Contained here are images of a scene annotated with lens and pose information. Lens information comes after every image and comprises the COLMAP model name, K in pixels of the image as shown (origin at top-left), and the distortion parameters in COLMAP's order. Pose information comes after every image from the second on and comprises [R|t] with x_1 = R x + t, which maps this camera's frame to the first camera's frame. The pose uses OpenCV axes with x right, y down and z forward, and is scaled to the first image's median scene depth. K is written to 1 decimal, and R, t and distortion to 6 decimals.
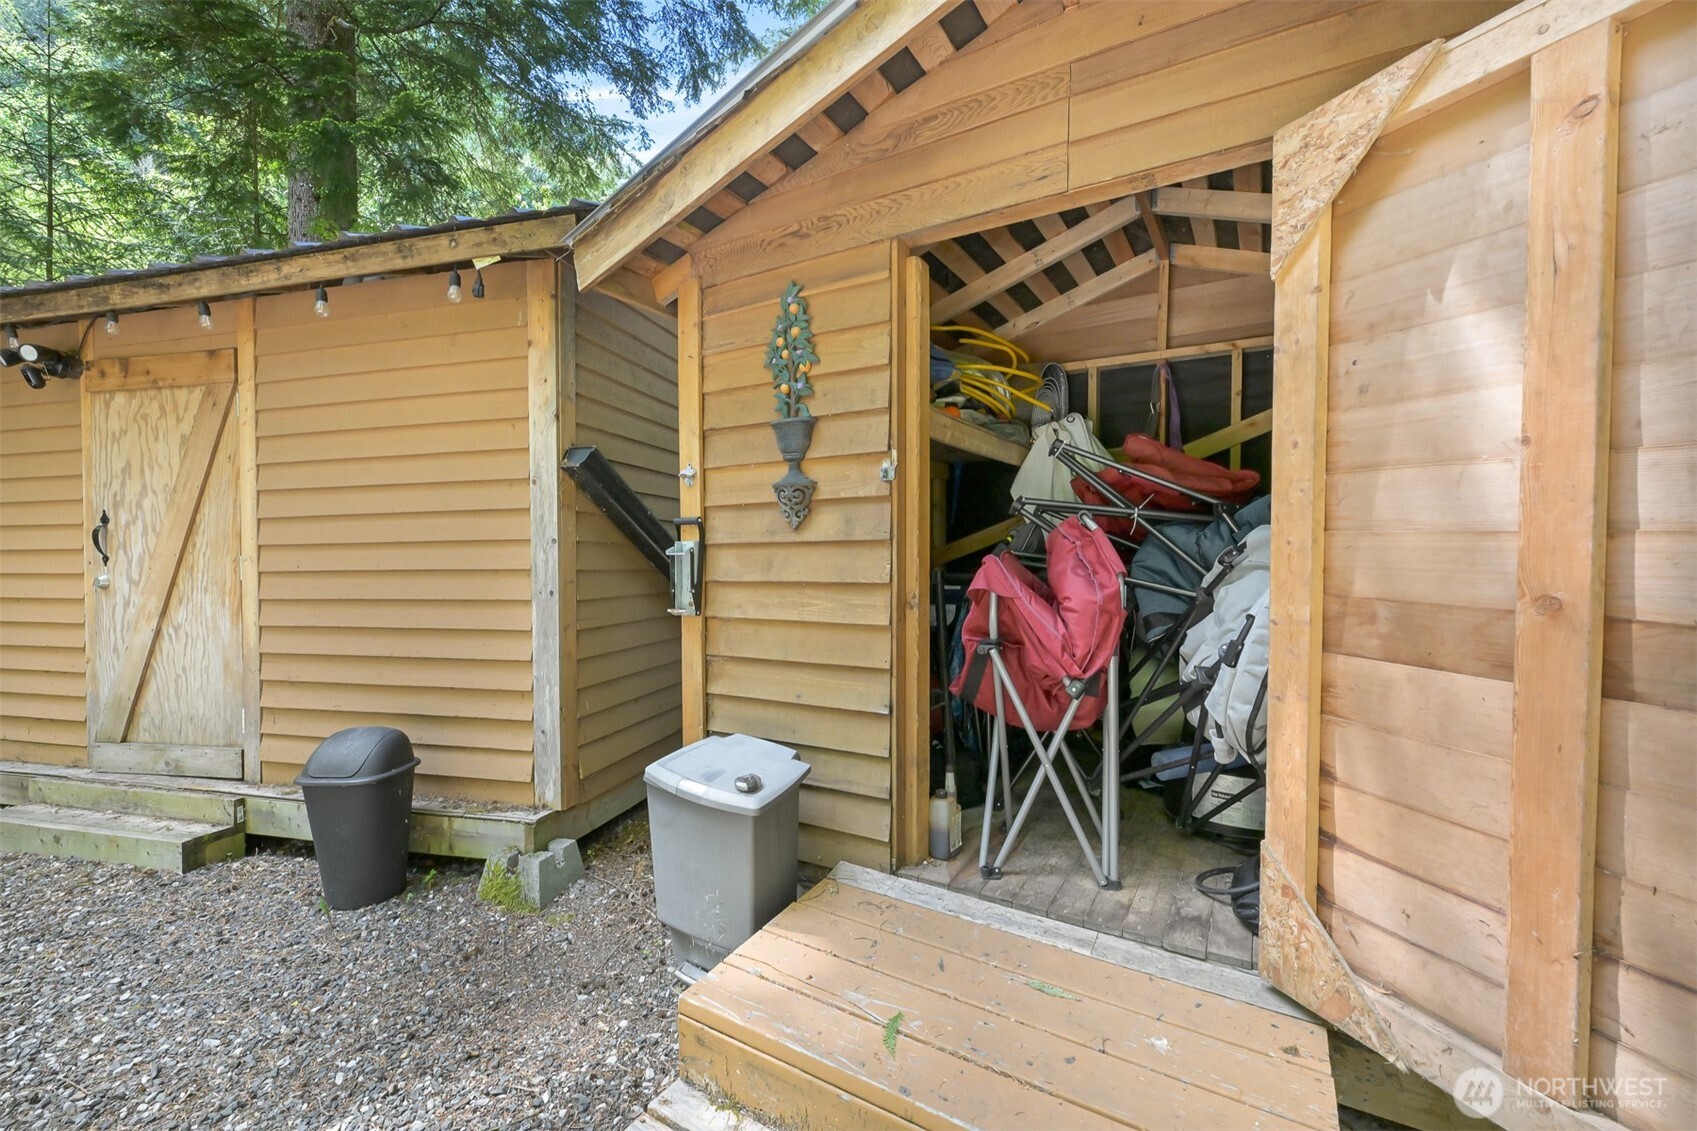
lens RADIAL K [[715.4, 0, 848.5], [0, 715.4, 565.5], [0, 0, 1]] dist [-0.000176, -0.000069]
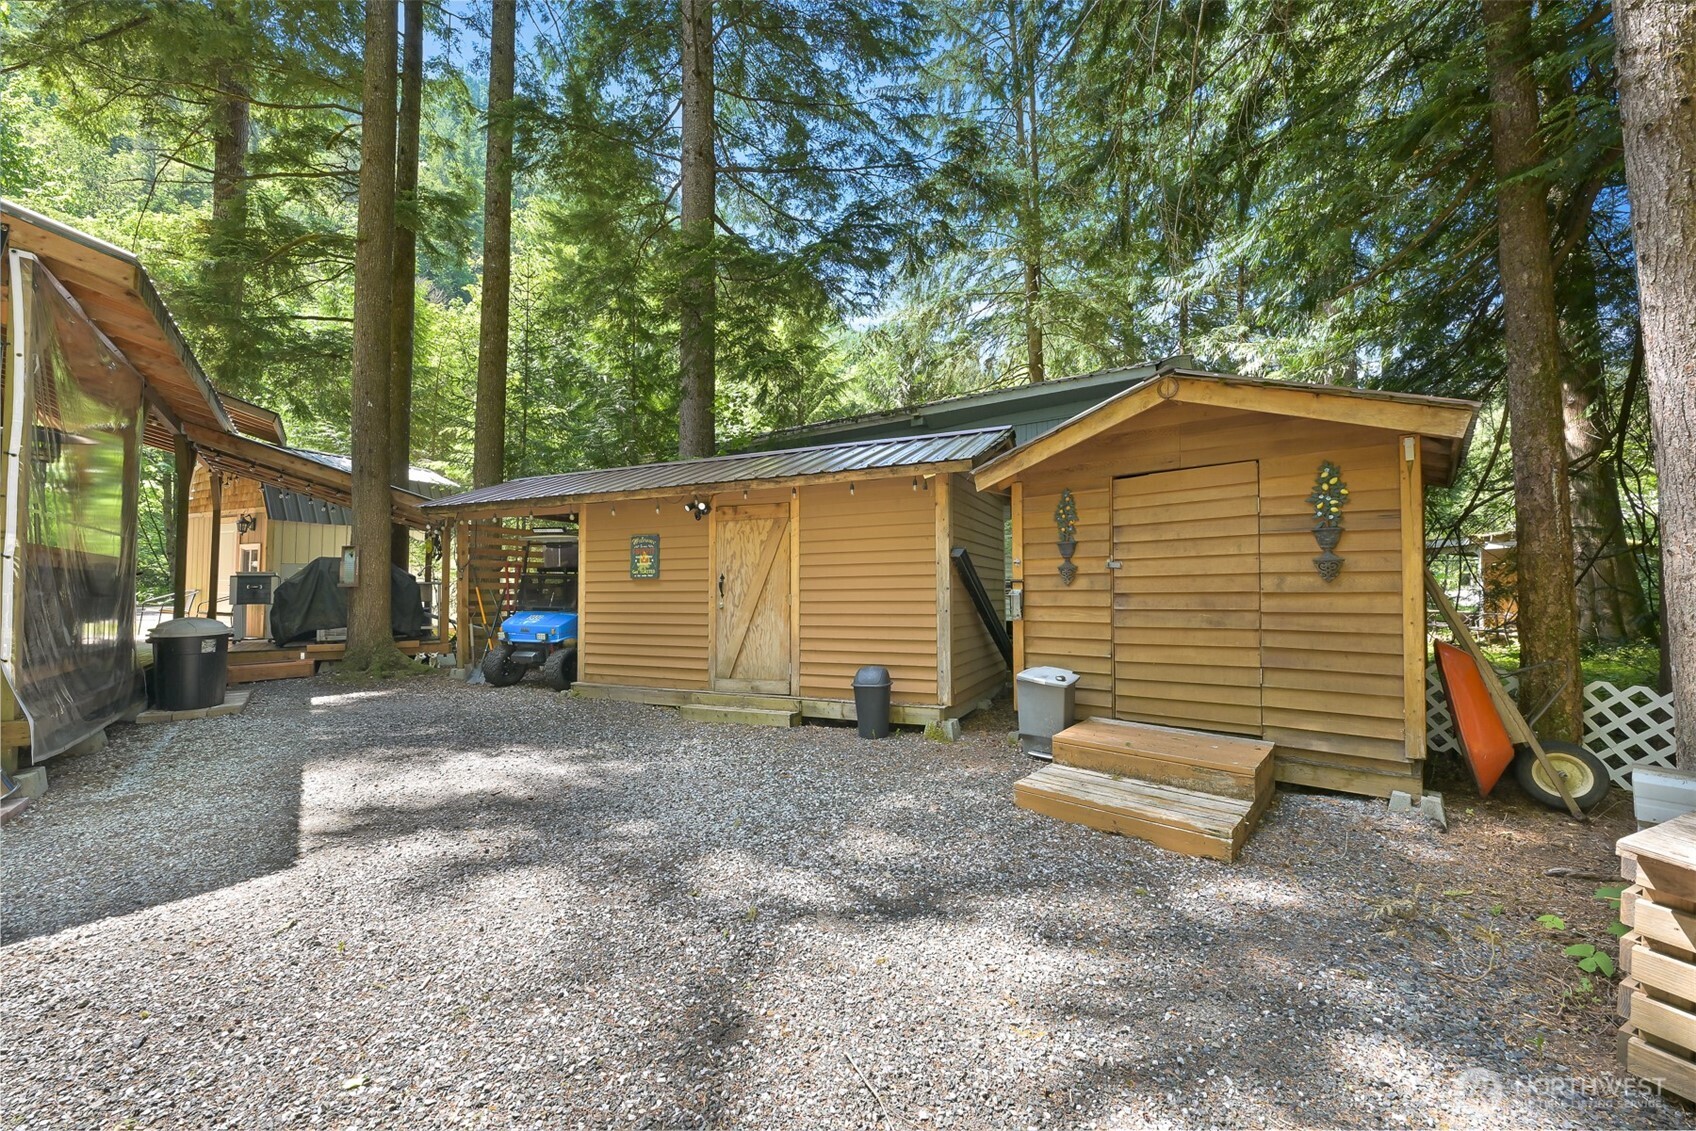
lens RADIAL K [[685.9, 0, 848.0], [0, 685.9, 565.5], [0, 0, 1]] dist [0.000105, -0.000001]
pose [[0.983631, -0.002297, -0.180179, -0.329478], [-0.008035, 0.998365, -0.056595, 0.019207], [0.180014, 0.057117, 0.982004, -1.246054]]
